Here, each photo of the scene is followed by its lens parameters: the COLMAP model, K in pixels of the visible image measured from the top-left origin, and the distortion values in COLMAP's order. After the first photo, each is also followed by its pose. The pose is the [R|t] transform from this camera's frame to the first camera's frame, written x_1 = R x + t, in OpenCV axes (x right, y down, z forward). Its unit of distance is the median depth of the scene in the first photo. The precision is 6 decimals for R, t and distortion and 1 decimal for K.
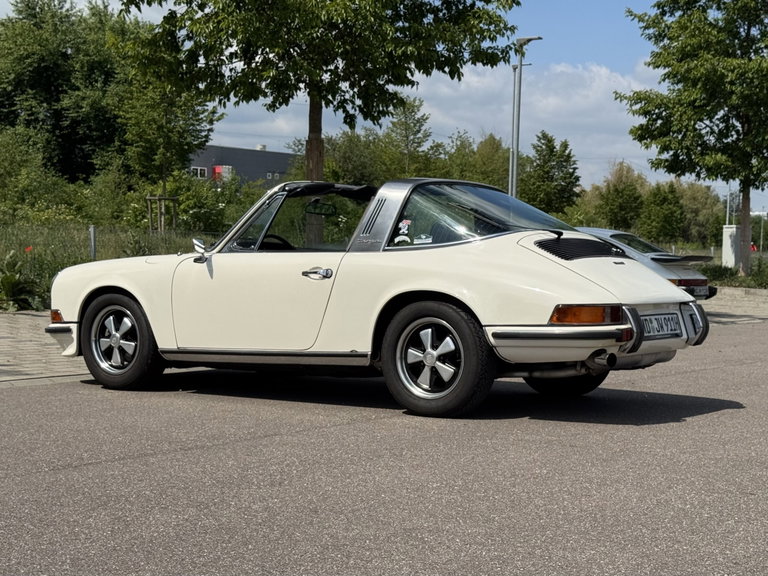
lens RADIAL K [[1208.9, 0, 365.2], [0, 1208.9, 288.7], [0, 0, 1]] dist [0.072797, -0.024740]
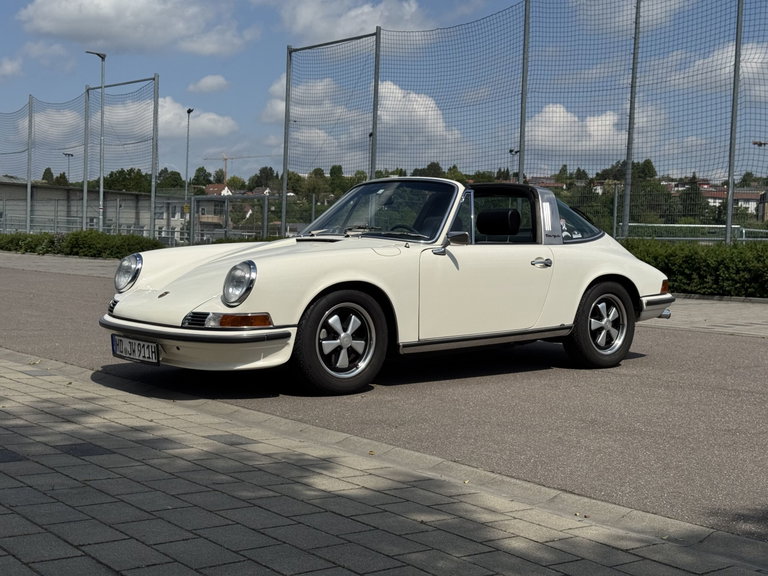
lens RADIAL K [[1208.9, 0, 365.2], [0, 1208.9, 288.7], [0, 0, 1]] dist [0.072797, -0.024740]
pose [[0.252080, -0.031442, 0.967195, -1.252553], [0.027049, 0.999310, 0.025436, -0.022176], [-0.967328, 0.019750, 0.252757, 0.875999]]
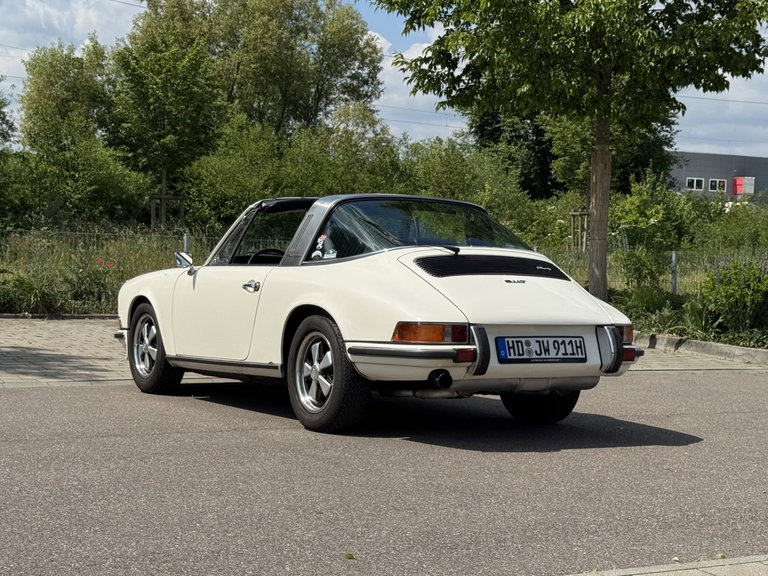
lens RADIAL K [[1244.3, 0, 384.0], [0, 1244.3, 288.0], [0, 0, 1]] dist [0.117747, -0.003639]
pose [[0.925320, 0.018010, -0.378758, 0.475686], [-0.023599, 0.999670, -0.010121, -0.003320], [0.378451, 0.018304, 0.925440, 0.057724]]
